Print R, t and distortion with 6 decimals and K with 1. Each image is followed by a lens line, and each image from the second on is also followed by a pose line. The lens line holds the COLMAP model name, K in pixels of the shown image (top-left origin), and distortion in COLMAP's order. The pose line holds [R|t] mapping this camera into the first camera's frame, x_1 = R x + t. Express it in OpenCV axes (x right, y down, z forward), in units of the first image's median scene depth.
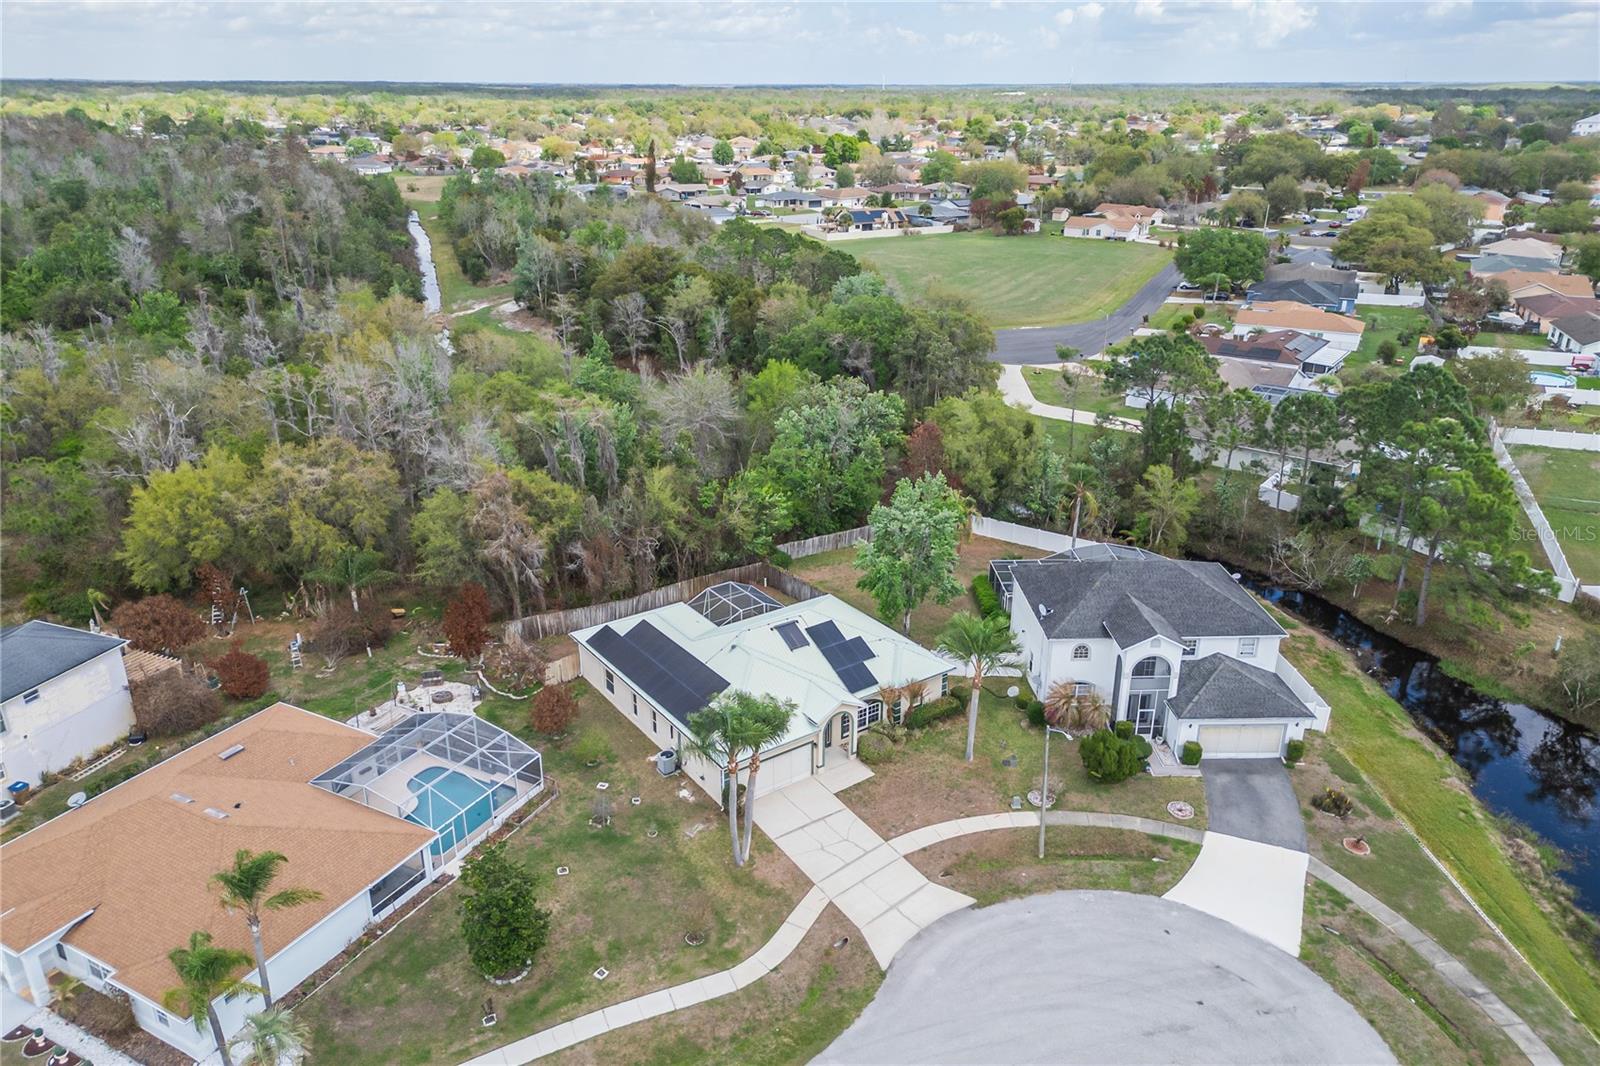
lens RADIAL K [[1118.2, 0, 803.8], [0, 1118.2, 532.9], [0, 0, 1]] dist [0.035244, -0.044855]
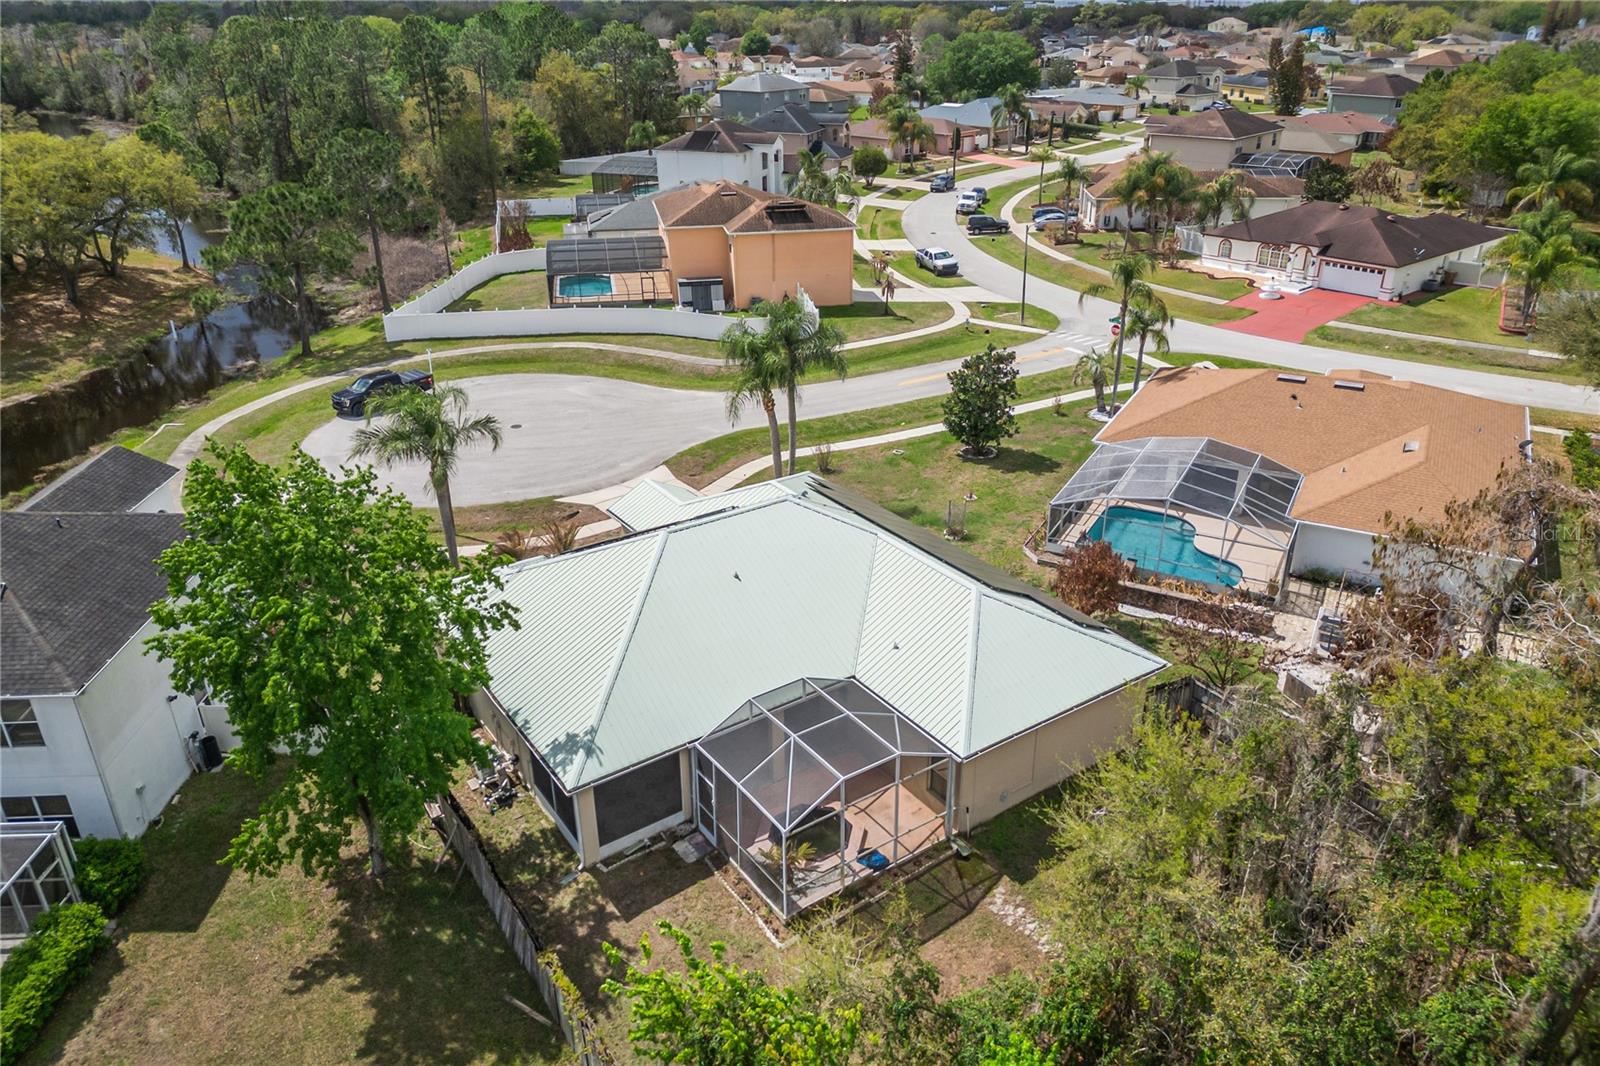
lens RADIAL K [[1101.7, 0, 806.4], [0, 1101.7, 537.3], [0, 0, 1]] dist [0.003817, -0.002834]
pose [[-0.999945, -0.009363, 0.004760, -0.077626], [-0.002758, 0.671316, 0.741166, -0.382688], [-0.010135, 0.741112, -0.671305, 1.692811]]
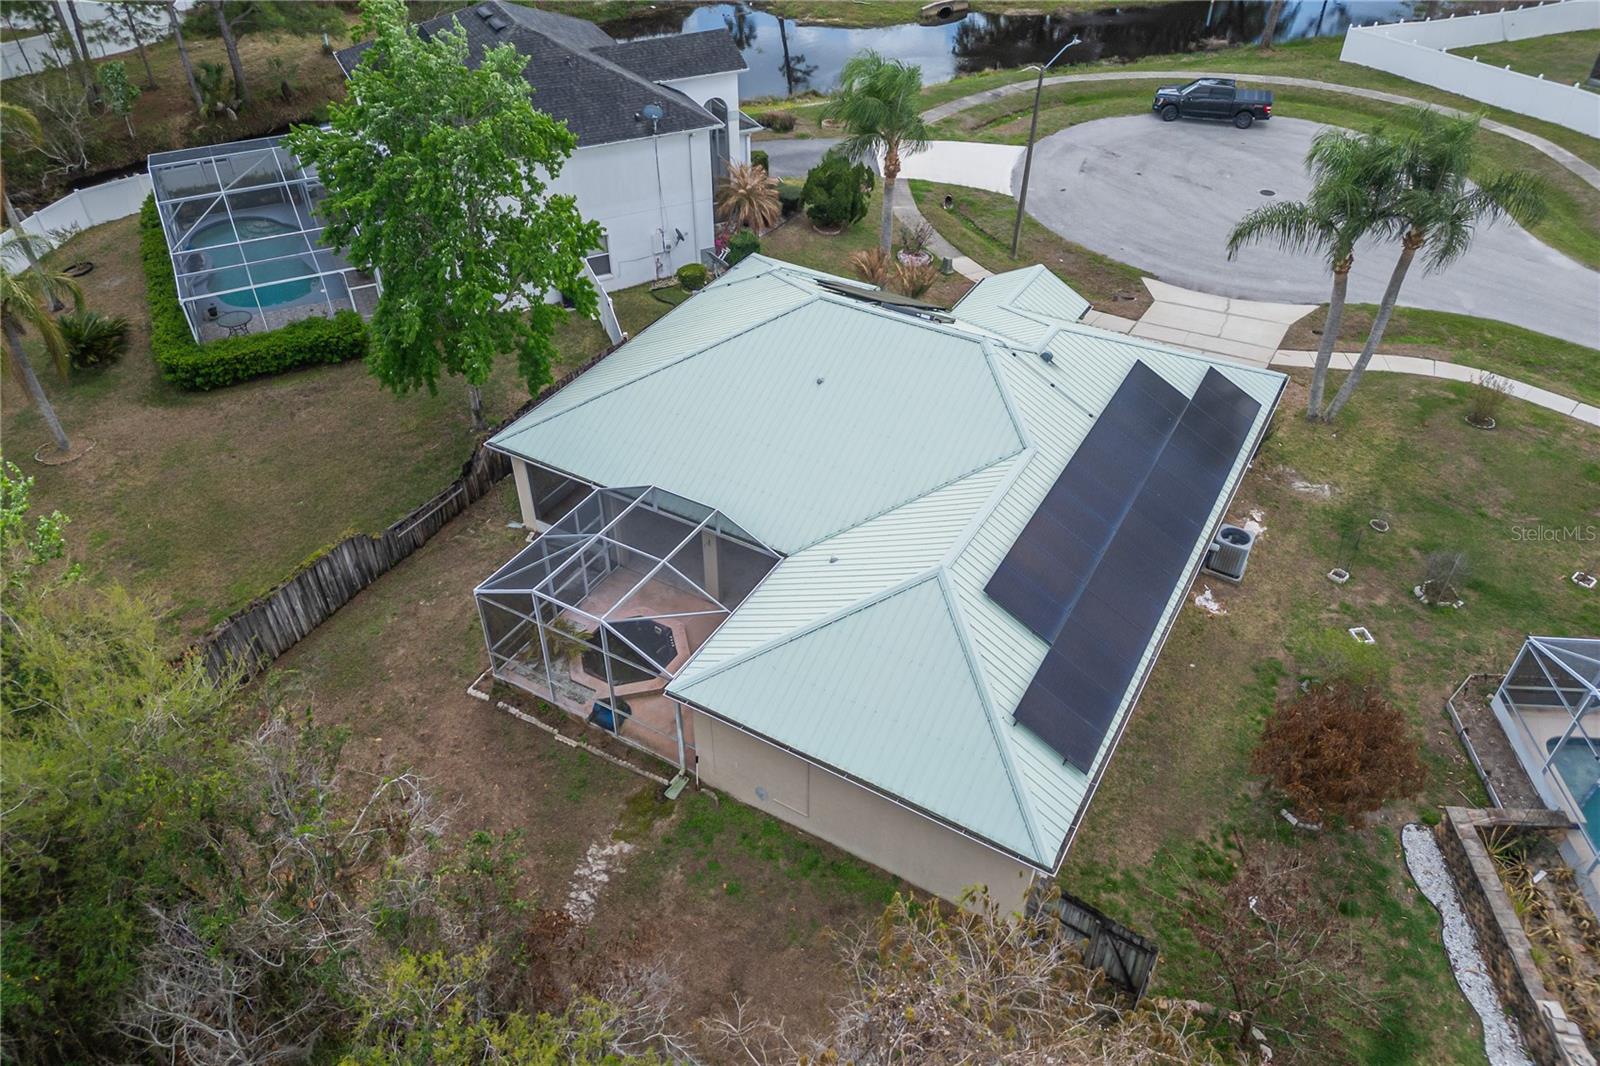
lens RADIAL K [[1118.2, 0, 803.8], [0, 1118.2, 532.9], [0, 0, 1]] dist [0.035244, -0.044855]
pose [[-0.420133, -0.581367, 0.696779, -0.426564], [0.340048, 0.611025, 0.714854, -0.231606], [-0.841342, 0.537272, -0.059018, 1.365501]]
